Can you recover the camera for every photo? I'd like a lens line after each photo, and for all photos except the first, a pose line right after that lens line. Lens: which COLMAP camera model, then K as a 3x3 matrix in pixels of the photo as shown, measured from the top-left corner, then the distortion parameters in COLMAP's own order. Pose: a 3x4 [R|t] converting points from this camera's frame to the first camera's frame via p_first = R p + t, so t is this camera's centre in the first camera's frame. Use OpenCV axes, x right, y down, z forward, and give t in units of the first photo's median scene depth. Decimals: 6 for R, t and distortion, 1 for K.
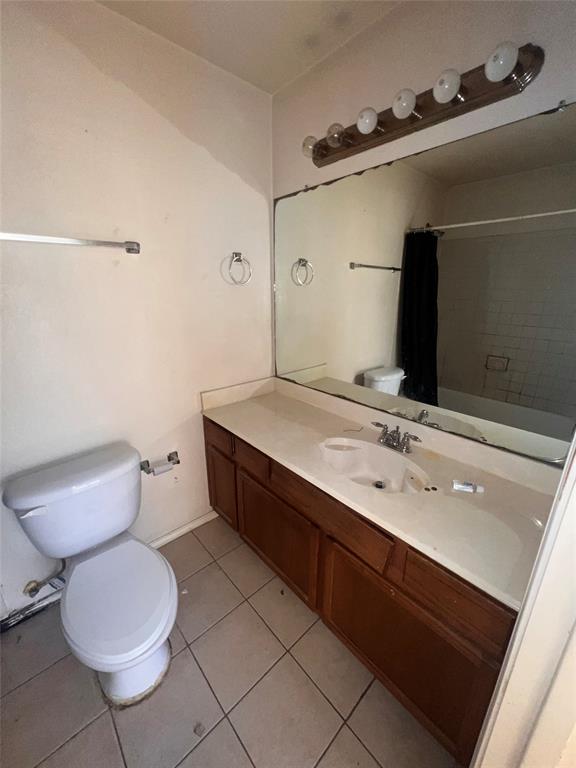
lens RADIAL K [[306.4, 0, 289.2], [0, 306.4, 383.7], [0, 0, 1]] dist [-0.000552, -0.000210]
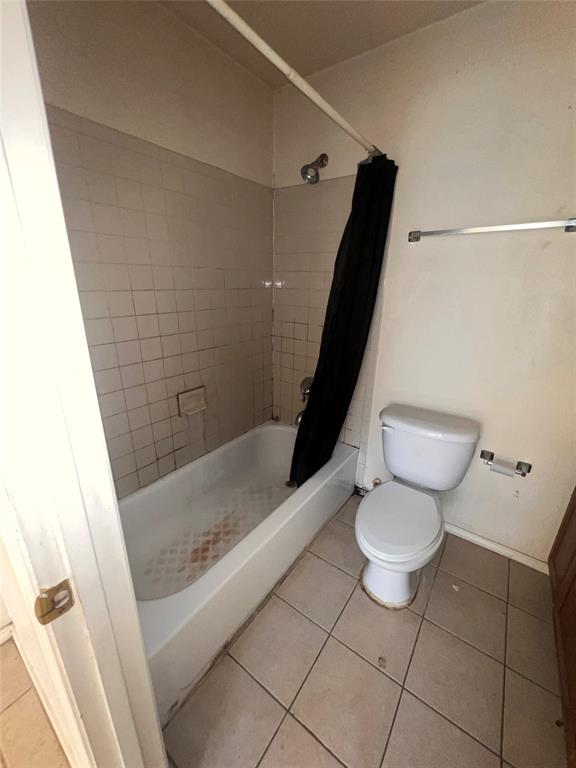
lens RADIAL K [[306.4, 0, 289.2], [0, 306.4, 383.7], [0, 0, 1]] dist [-0.000552, -0.000210]
pose [[0.208704, 0.321545, -0.923608, 0.243708], [-0.315748, 0.915984, 0.247542, 0.016670], [0.925606, 0.239964, 0.292696, 0.078050]]
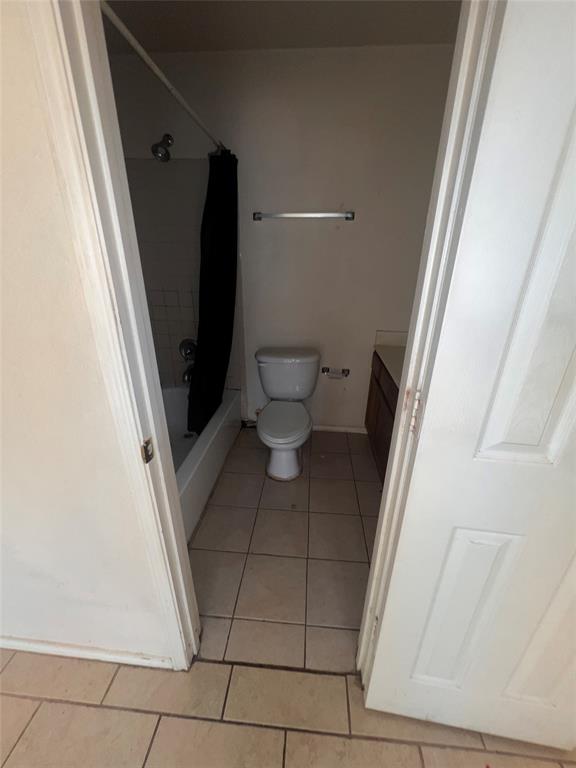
lens RADIAL K [[306.4, 0, 289.2], [0, 306.4, 383.7], [0, 0, 1]] dist [-0.000552, -0.000210]
pose [[0.682907, 0.297785, -0.667055, 0.451331], [-0.240354, 0.953894, 0.179769, 0.116741], [0.689832, 0.037564, 0.722994, -0.211627]]
